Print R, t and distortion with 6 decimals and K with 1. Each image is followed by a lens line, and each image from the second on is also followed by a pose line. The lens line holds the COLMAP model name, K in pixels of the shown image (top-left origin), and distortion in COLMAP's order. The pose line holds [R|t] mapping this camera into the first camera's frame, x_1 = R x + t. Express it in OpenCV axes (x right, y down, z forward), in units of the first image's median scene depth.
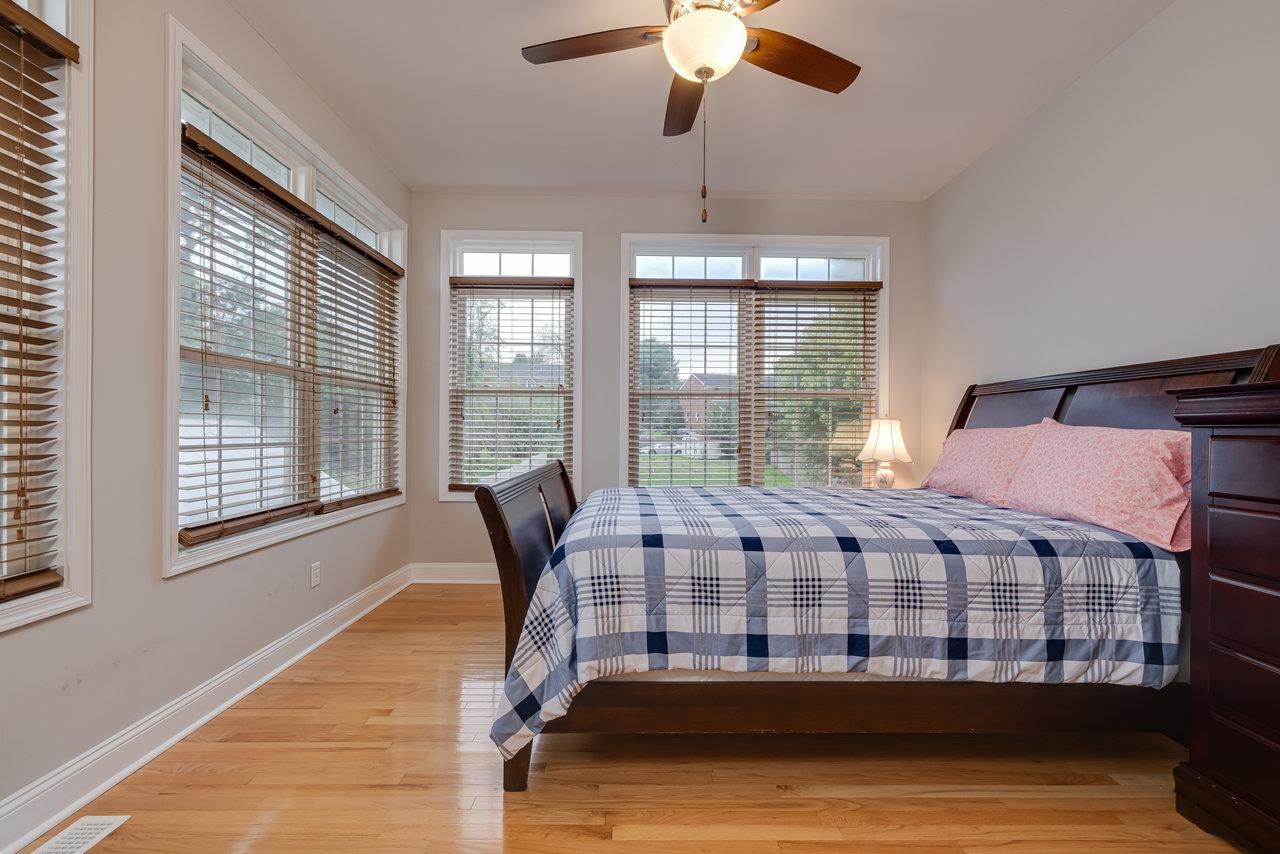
lens RADIAL K [[550.6, 0, 645.4], [0, 550.6, 424.1], [0, 0, 1]] dist [0.001454, -0.000059]
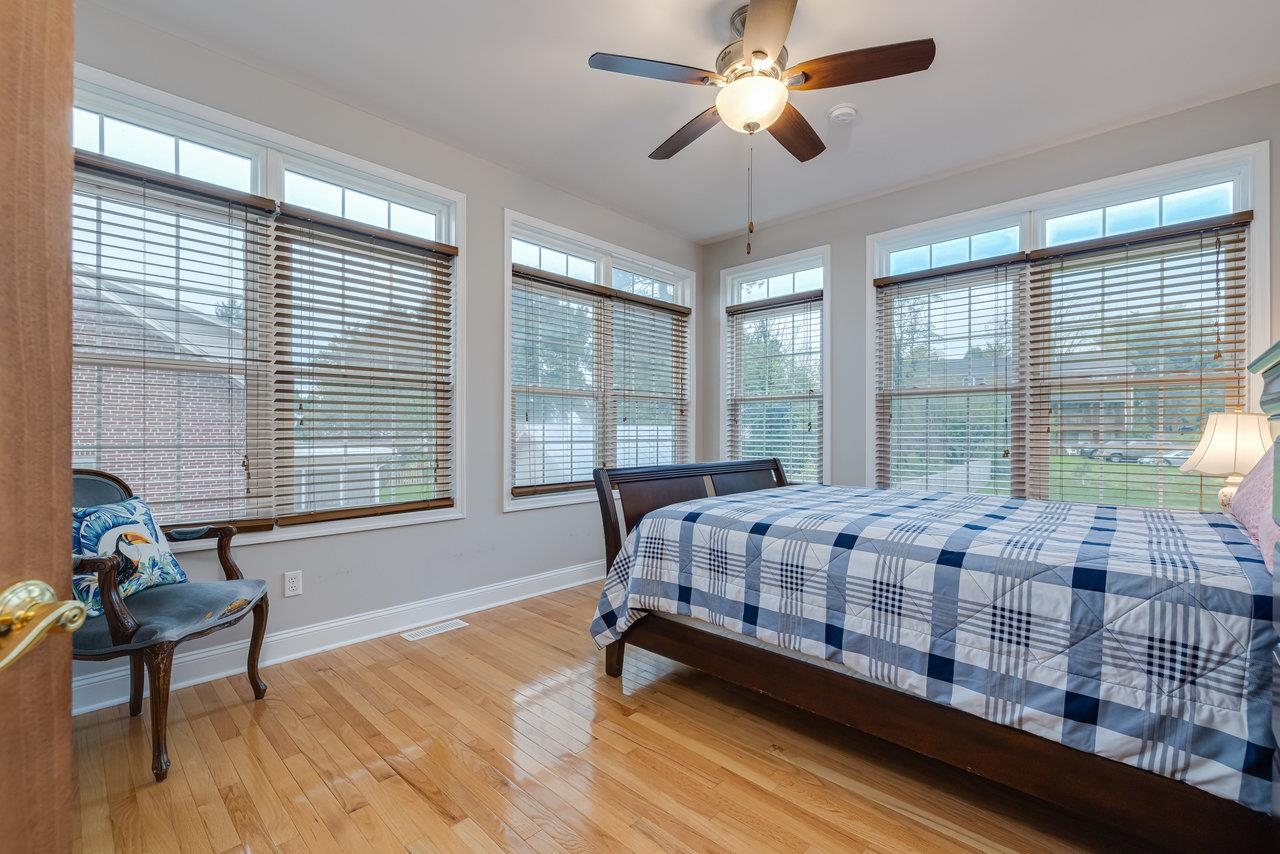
lens RADIAL K [[549.0, 0, 641.8], [0, 549.0, 421.9], [0, 0, 1]] dist [0.001955, -0.000134]
pose [[0.716070, -0.017254, -0.697815, 0.841658], [0.008861, 0.999839, -0.015628, 0.009488], [0.697972, 0.005008, 0.716107, 0.000739]]
